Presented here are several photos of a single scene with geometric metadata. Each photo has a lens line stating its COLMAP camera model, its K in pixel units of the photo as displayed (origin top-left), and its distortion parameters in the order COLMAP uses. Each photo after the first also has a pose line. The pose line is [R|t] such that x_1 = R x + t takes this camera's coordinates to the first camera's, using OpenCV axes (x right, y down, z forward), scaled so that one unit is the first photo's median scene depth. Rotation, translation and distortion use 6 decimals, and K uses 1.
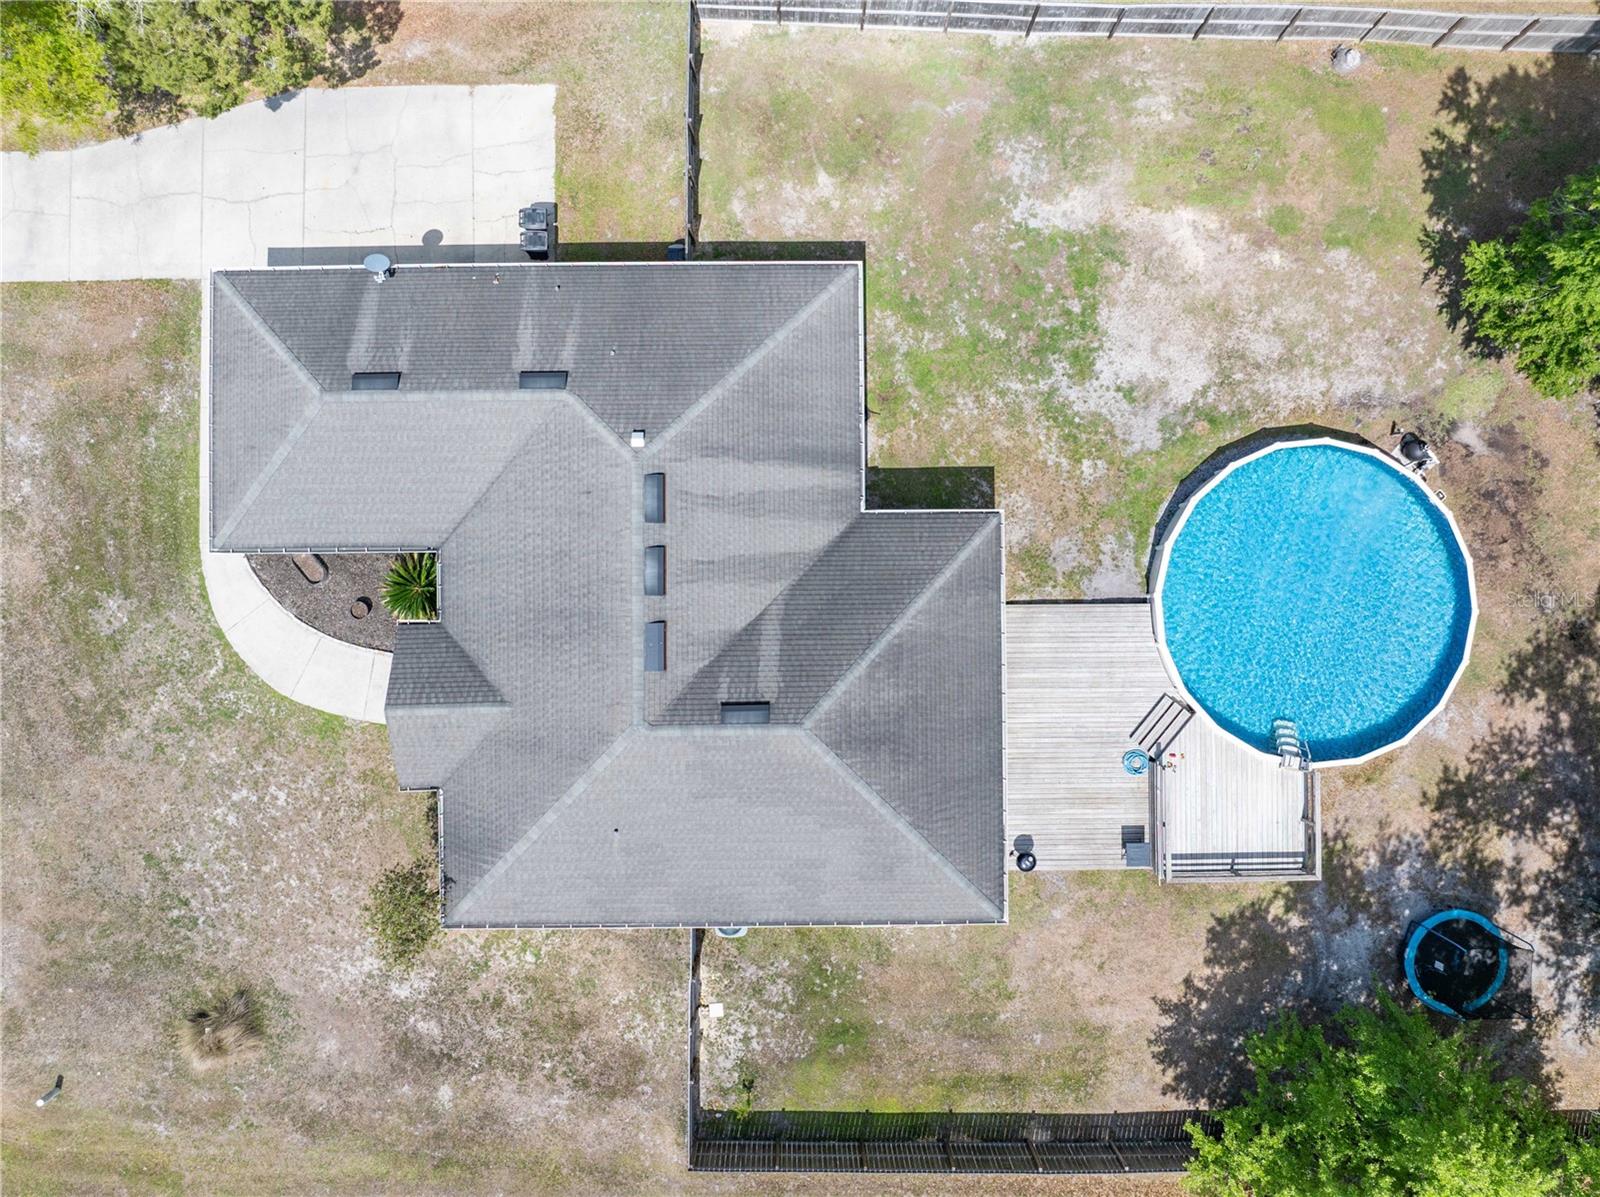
lens RADIAL K [[1111.8, 0, 769.1], [0, 1111.8, 617.6], [0, 0, 1]] dist [-0.054125, 0.033016]
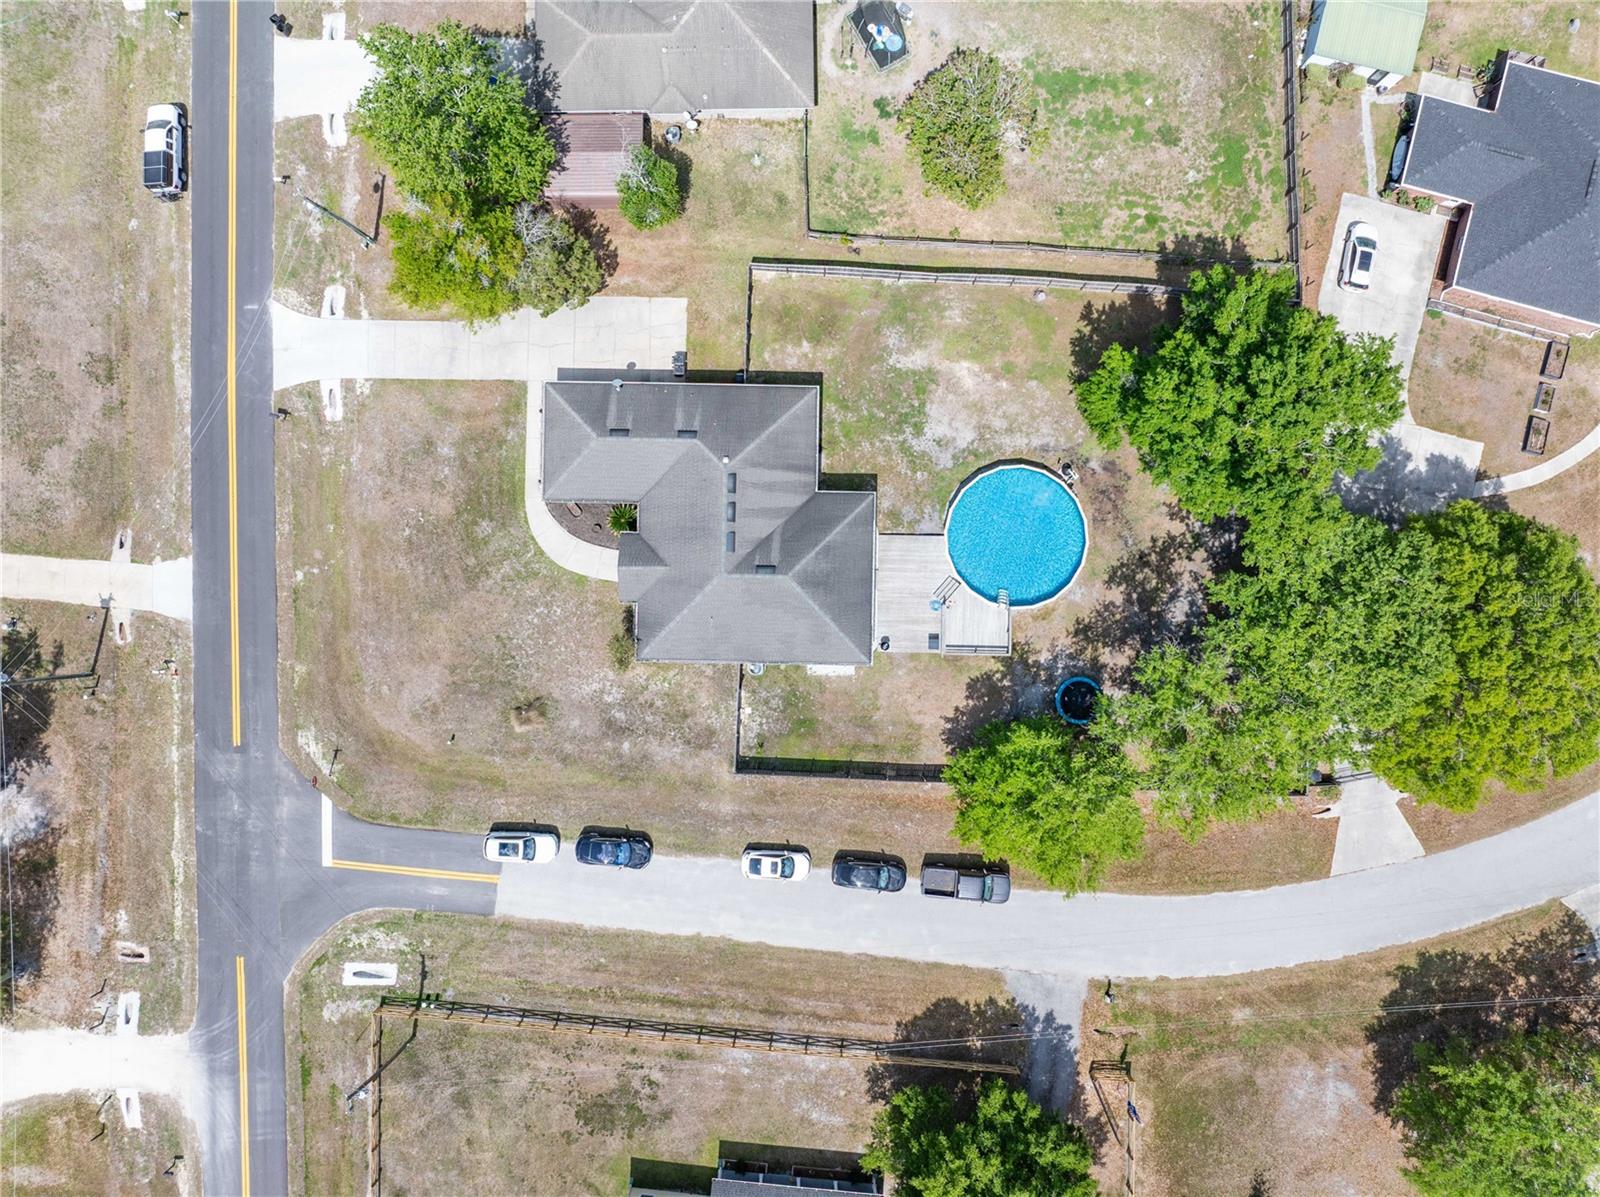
lens RADIAL K [[1111.8, 0, 770.9], [0, 1111.8, 630.0], [0, 0, 1]] dist [-0.054125, 0.033016]
pose [[0.999636, 0.026932, -0.001642, -0.001416], [-0.026901, 0.999501, 0.016555, 0.151875], [0.002087, -0.016505, 0.999862, -1.278619]]
